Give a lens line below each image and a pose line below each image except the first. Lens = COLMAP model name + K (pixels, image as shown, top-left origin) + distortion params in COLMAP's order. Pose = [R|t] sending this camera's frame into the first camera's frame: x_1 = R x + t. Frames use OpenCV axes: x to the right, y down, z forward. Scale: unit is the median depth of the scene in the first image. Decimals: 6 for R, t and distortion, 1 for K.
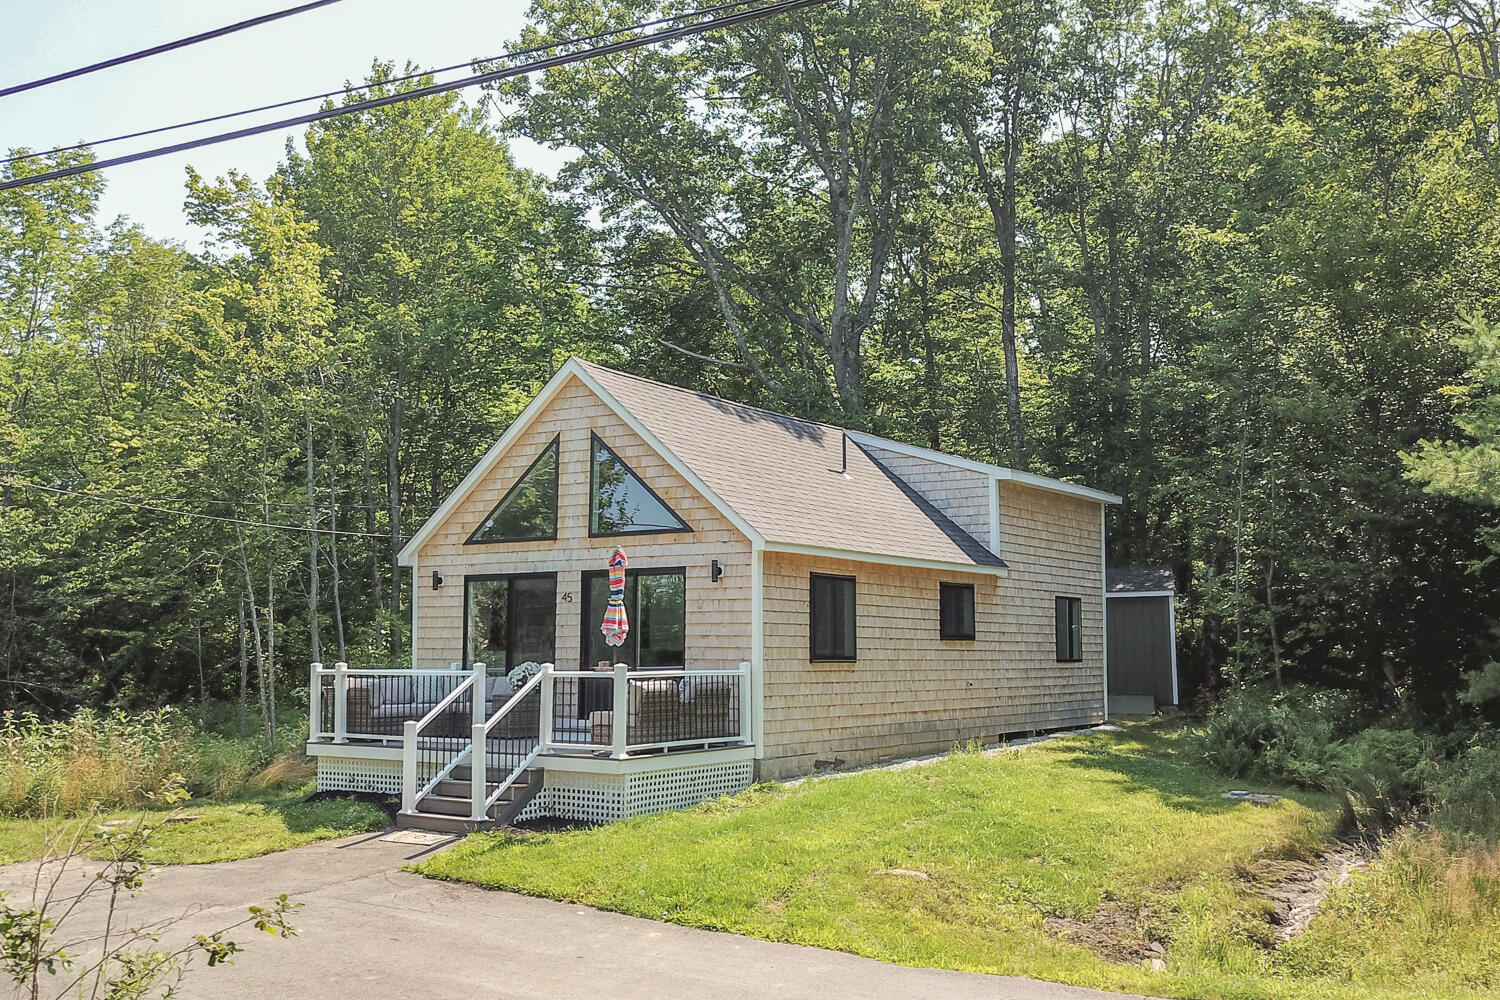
lens RADIAL K [[1358.7, 0, 750.0], [0, 1358.7, 500.0], [0, 0, 1]] dist [0.021362, 0.003542]
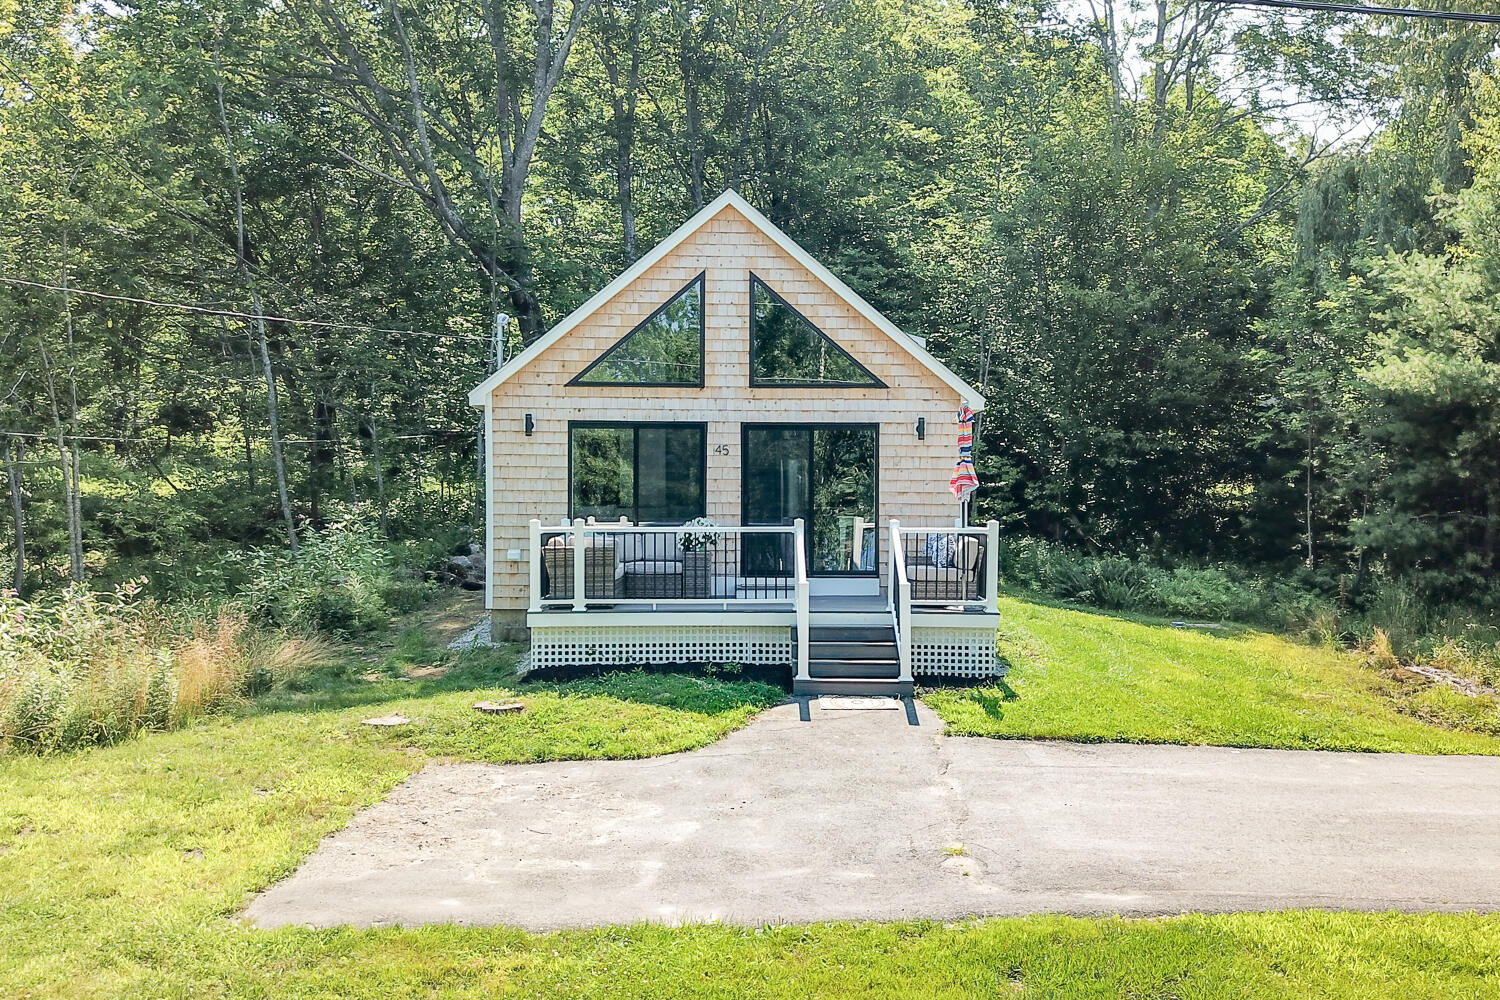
lens RADIAL K [[1358.7, 0, 750.0], [0, 1358.7, 500.0], [0, 0, 1]] dist [0.021362, 0.003542]
pose [[0.830599, 0.006693, 0.556830, -0.630541], [-0.064888, 0.994280, 0.084839, 0.025209], [-0.553077, -0.106599, 0.826282, 0.211230]]
